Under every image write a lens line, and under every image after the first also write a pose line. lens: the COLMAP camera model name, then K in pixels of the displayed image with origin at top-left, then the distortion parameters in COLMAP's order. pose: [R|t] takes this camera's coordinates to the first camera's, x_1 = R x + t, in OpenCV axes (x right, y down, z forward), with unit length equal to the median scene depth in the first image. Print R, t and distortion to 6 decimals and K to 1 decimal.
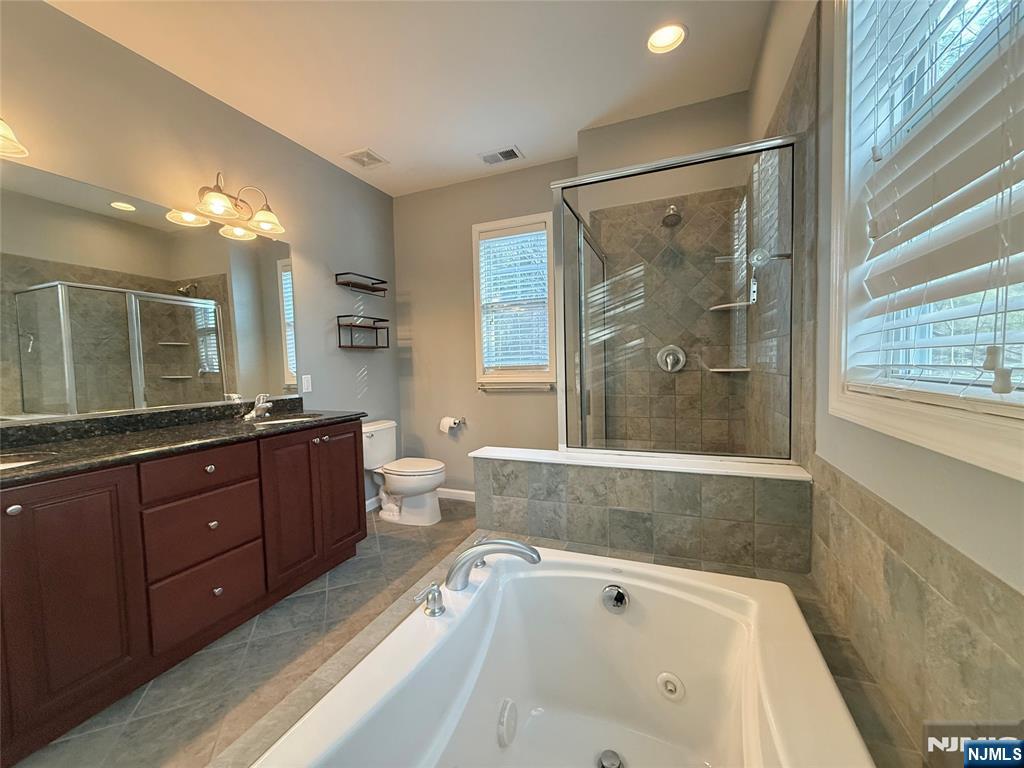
lens RADIAL K [[406.9, 0, 510.5], [0, 406.9, 383.8], [0, 0, 1]] dist [-0.000799, 0.000384]
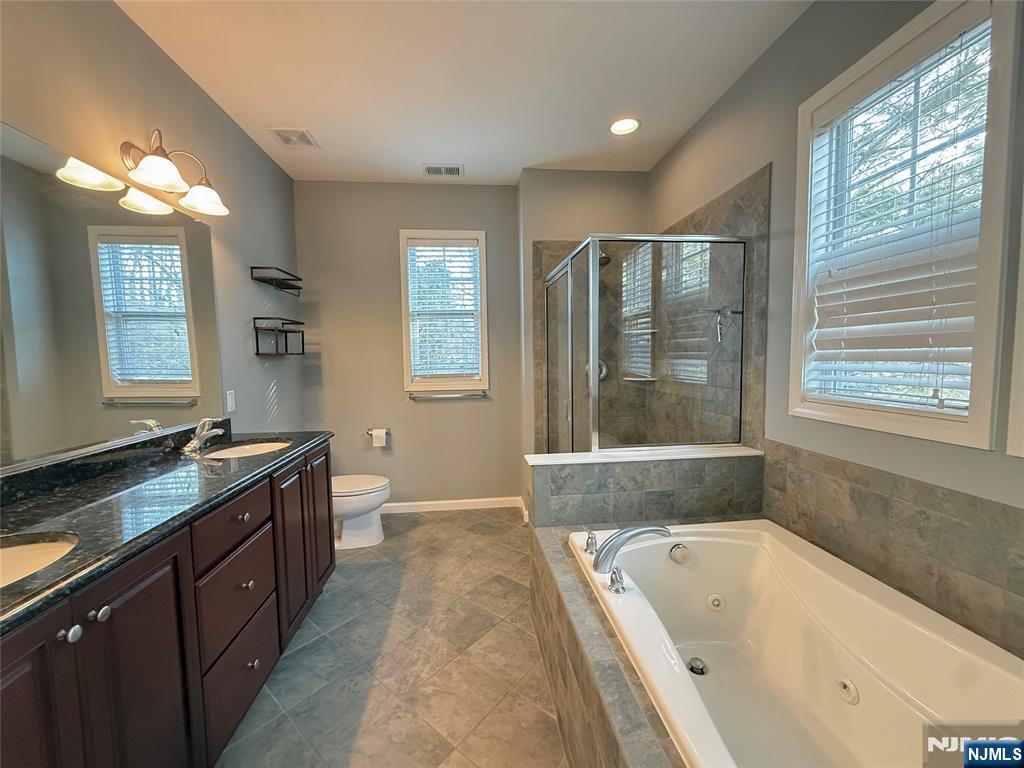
lens RADIAL K [[406.9, 0, 510.3], [0, 406.9, 383.3], [0, 0, 1]] dist [-0.000799, 0.000384]
pose [[0.880283, -0.020682, 0.473998, -0.586958], [0.016596, 0.999780, 0.012802, -0.054864], [-0.474158, -0.003403, 0.880433, 0.029941]]
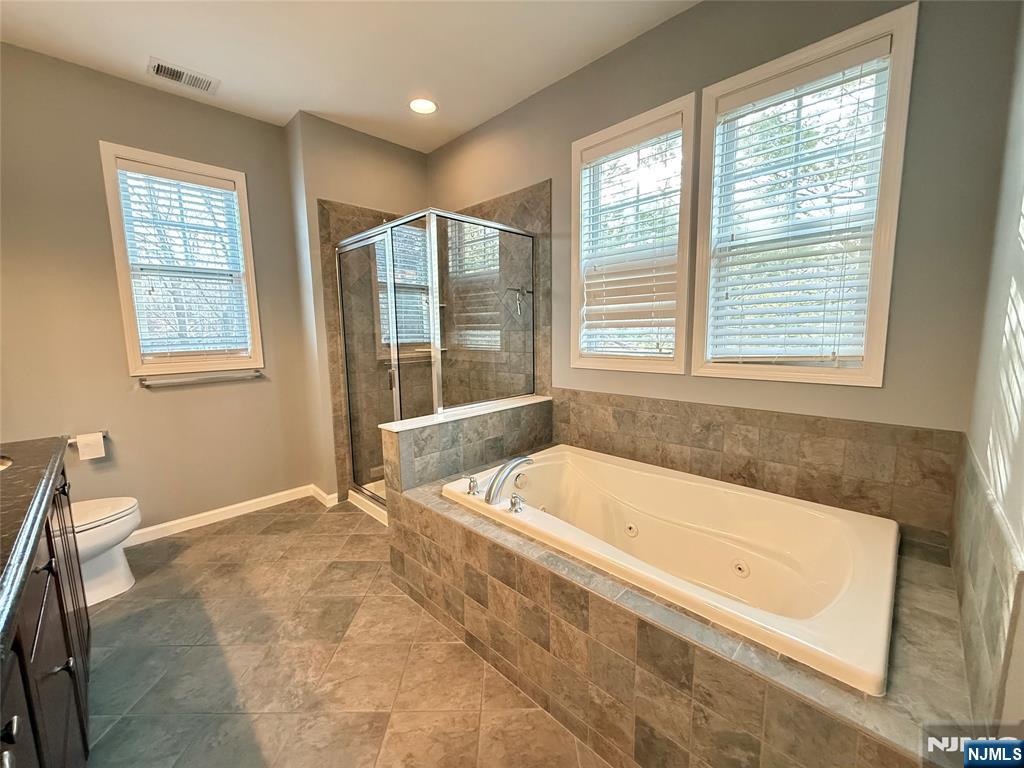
lens RADIAL K [[406.9, 0, 511.5], [0, 406.9, 383.1], [0, 0, 1]] dist [-0.000799, 0.000384]
pose [[0.377867, -0.100310, 0.920410, -0.873695], [0.051288, 0.994855, 0.087368, -0.033914], [-0.924438, 0.014192, 0.381067, 0.230810]]
